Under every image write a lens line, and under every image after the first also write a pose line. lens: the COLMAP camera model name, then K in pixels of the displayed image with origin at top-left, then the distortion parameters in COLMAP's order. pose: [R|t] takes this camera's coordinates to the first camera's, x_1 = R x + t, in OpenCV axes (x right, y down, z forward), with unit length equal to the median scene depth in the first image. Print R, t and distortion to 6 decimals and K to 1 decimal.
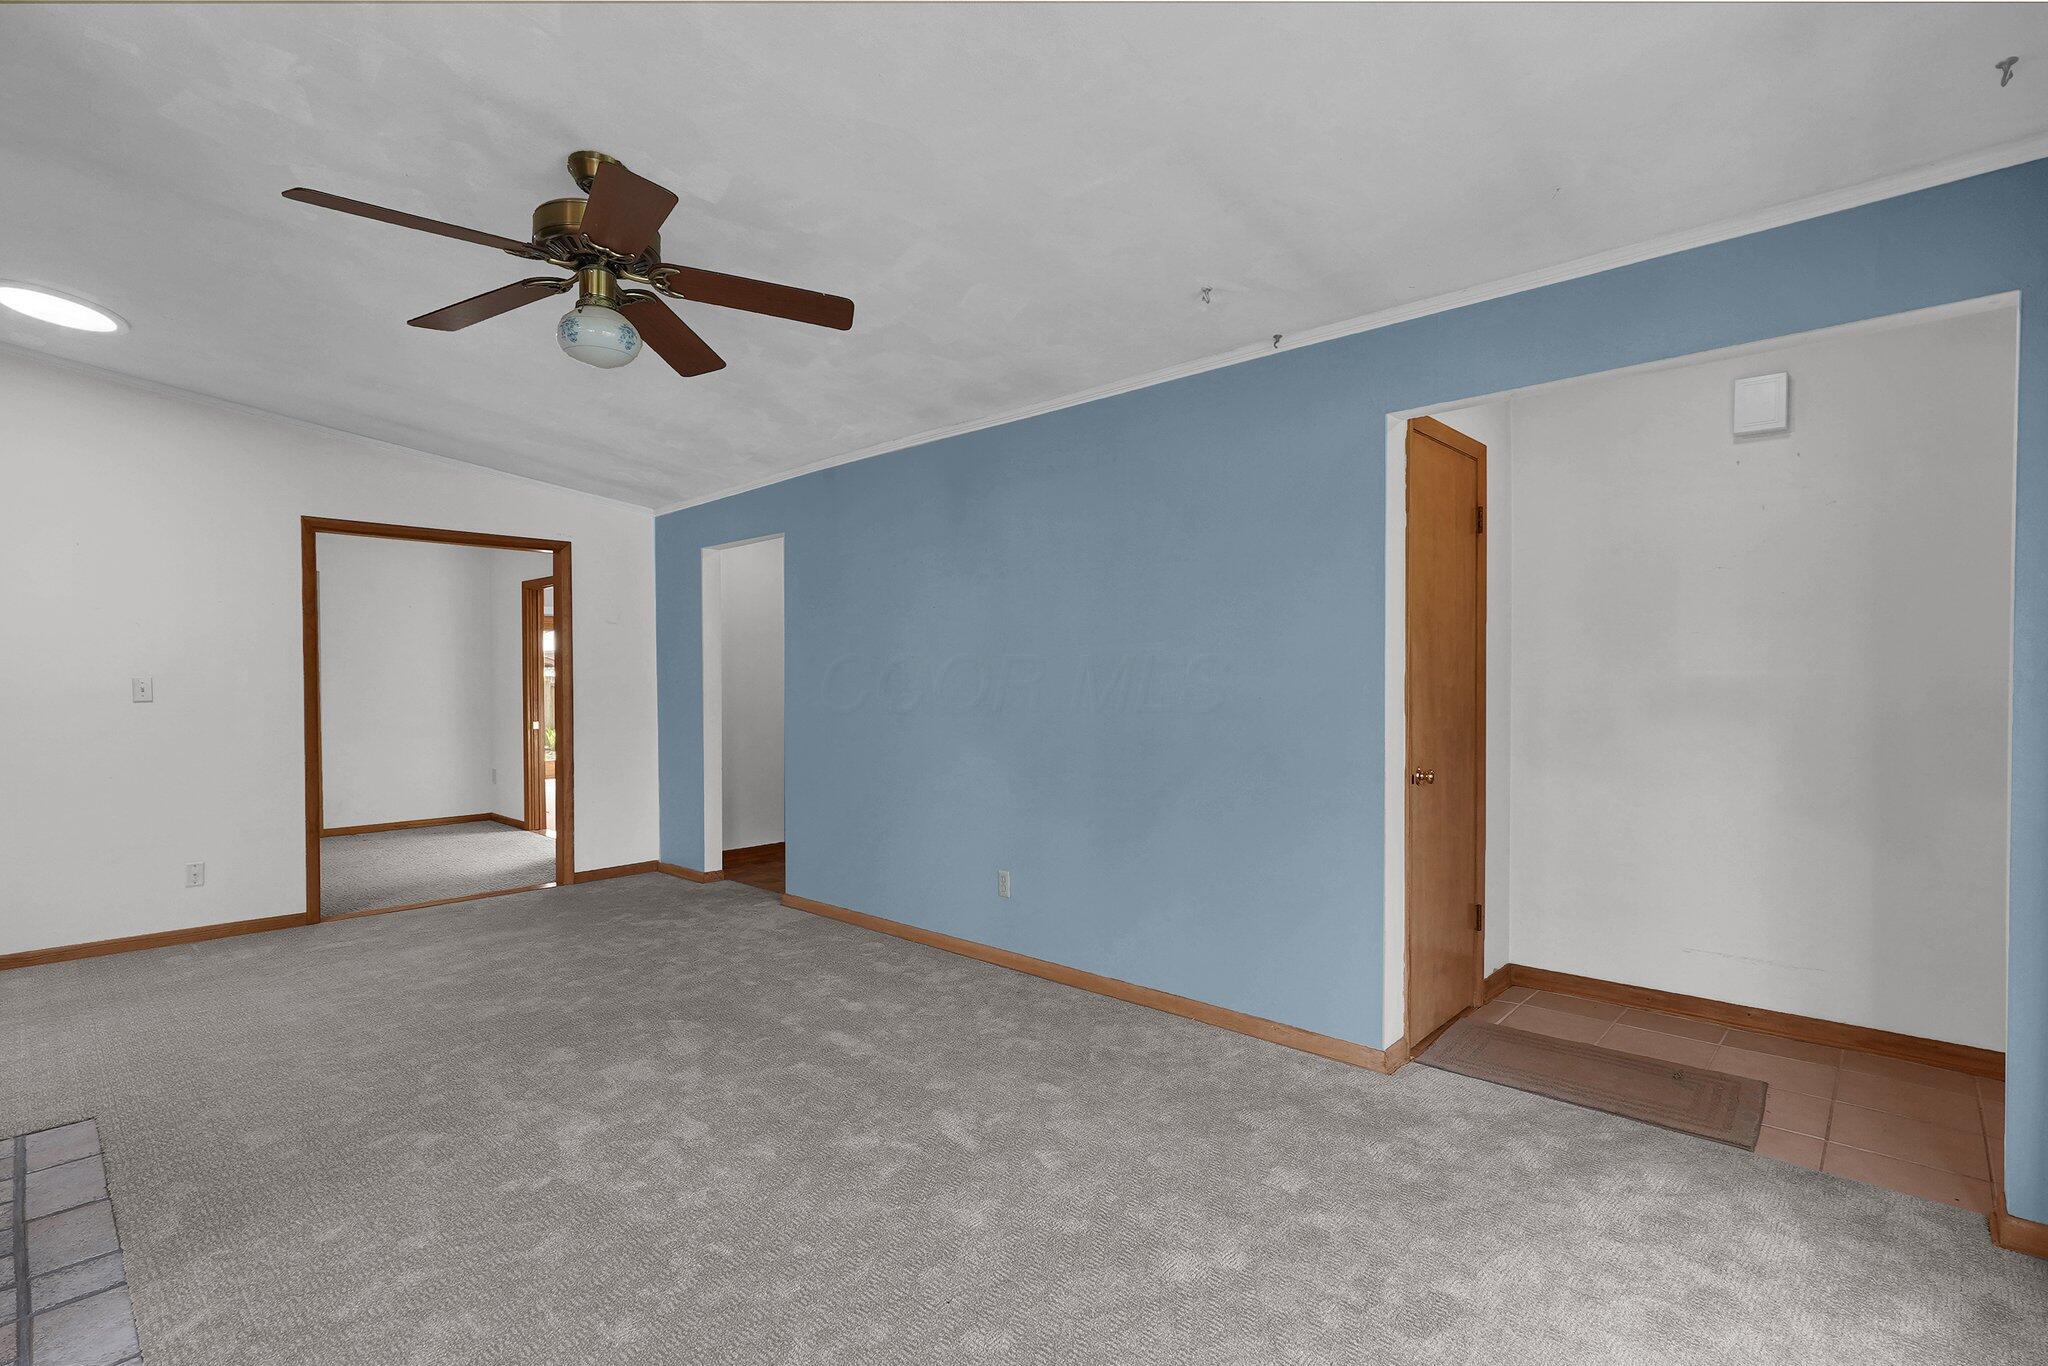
lens RADIAL K [[973.7, 0, 1024.0], [0, 973.7, 683.0], [0, 0, 1]] dist [-0.005139, -0.000149]
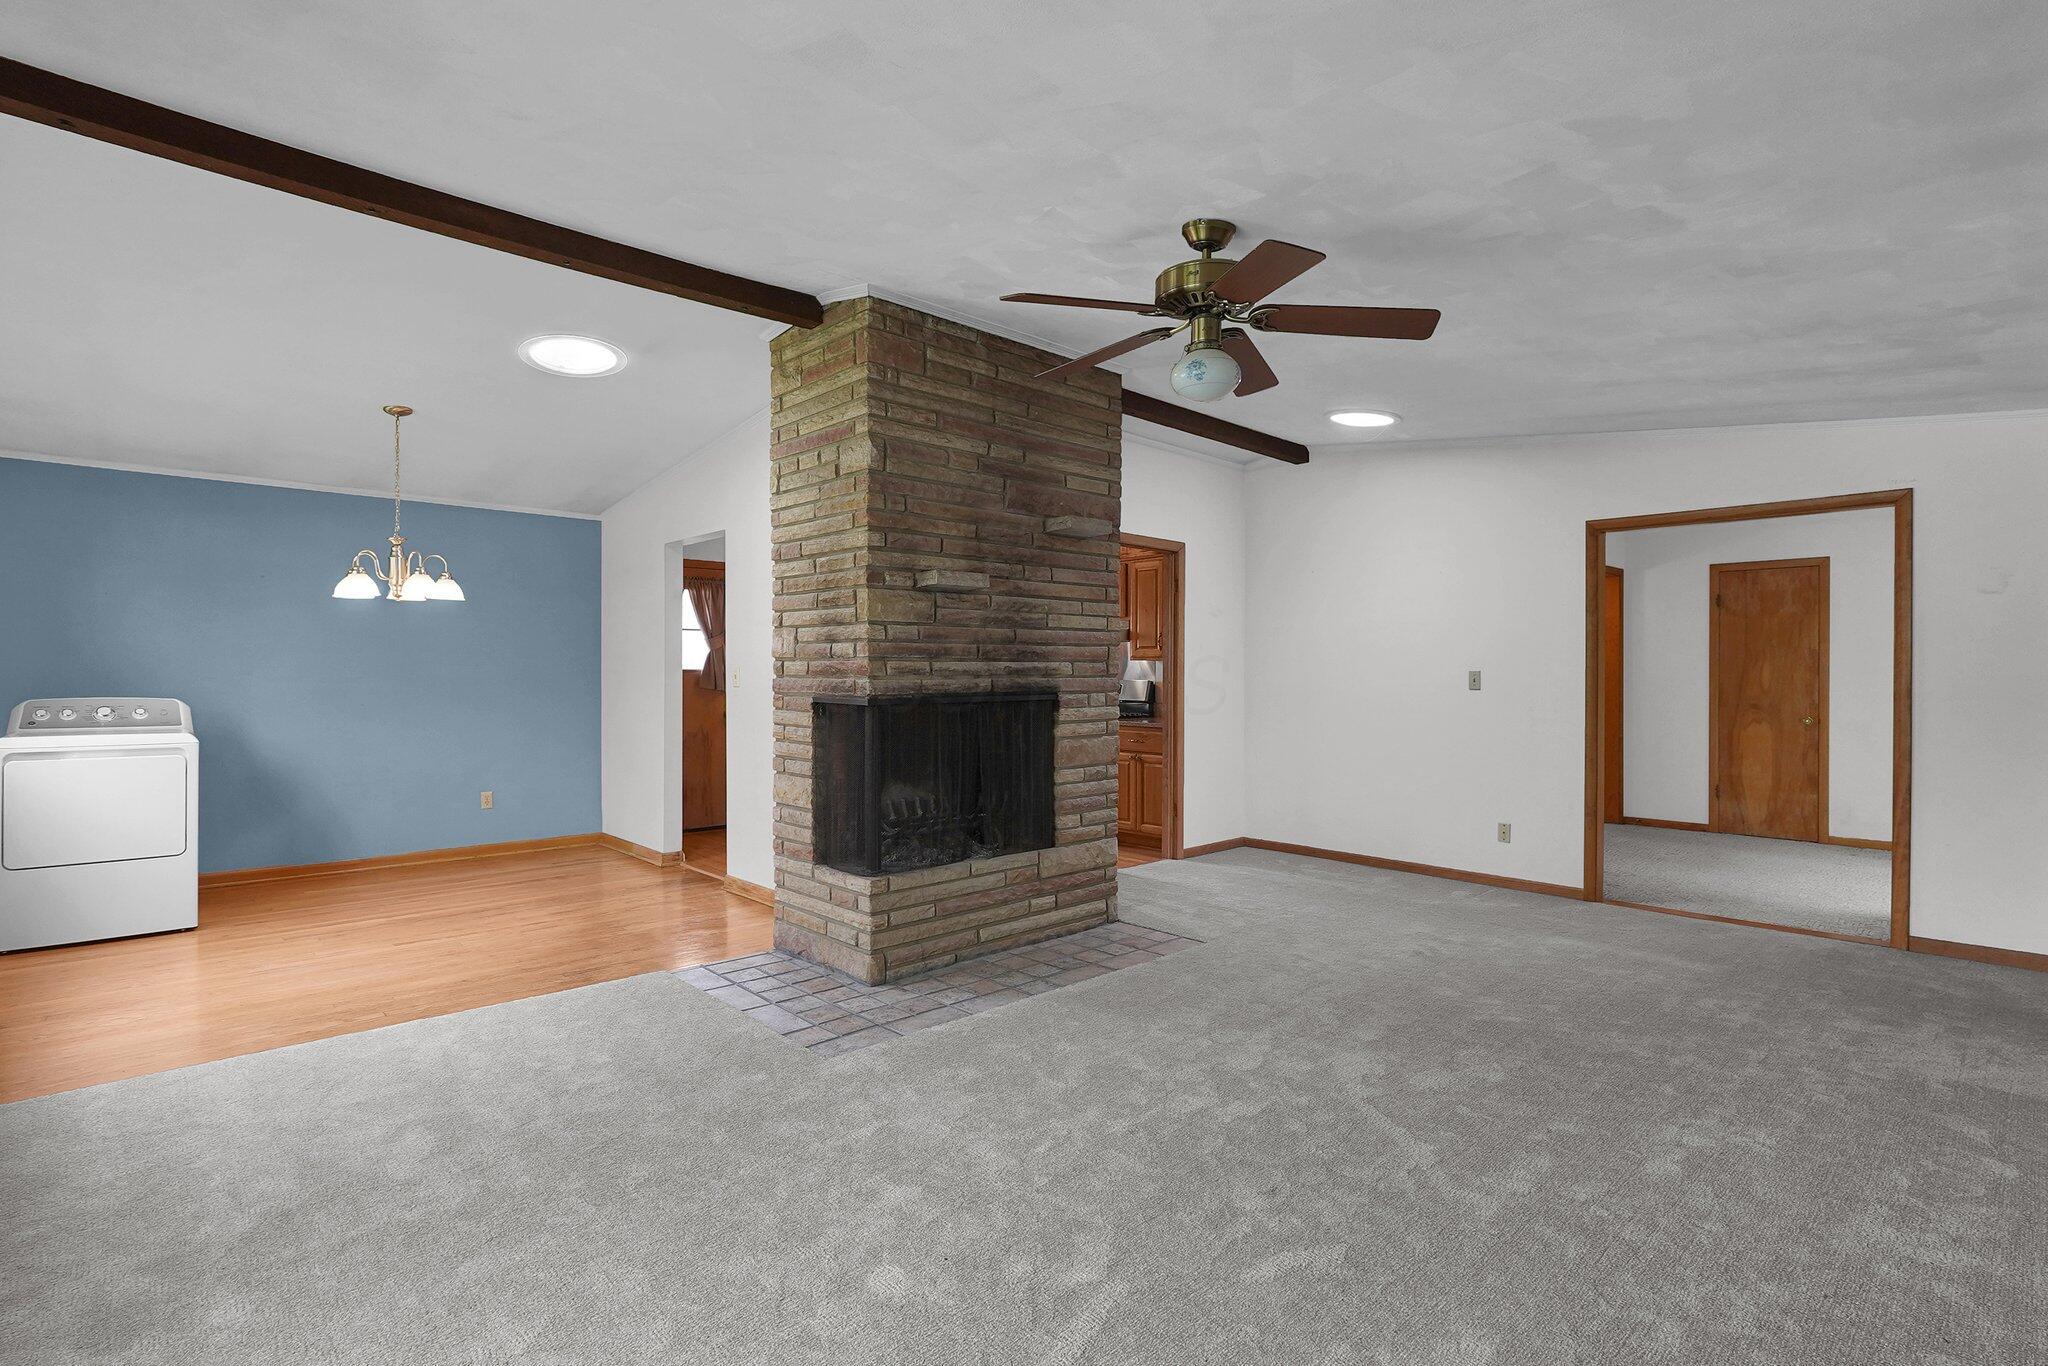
lens RADIAL K [[973.7, 0, 1024.0], [0, 973.7, 683.0], [0, 0, 1]] dist [-0.005139, -0.000149]
pose [[-0.071006, 0.013219, -0.997388, 0.380992], [-0.008450, 0.999868, 0.013854, -0.001181], [0.997440, 0.009412, -0.070885, 0.457286]]
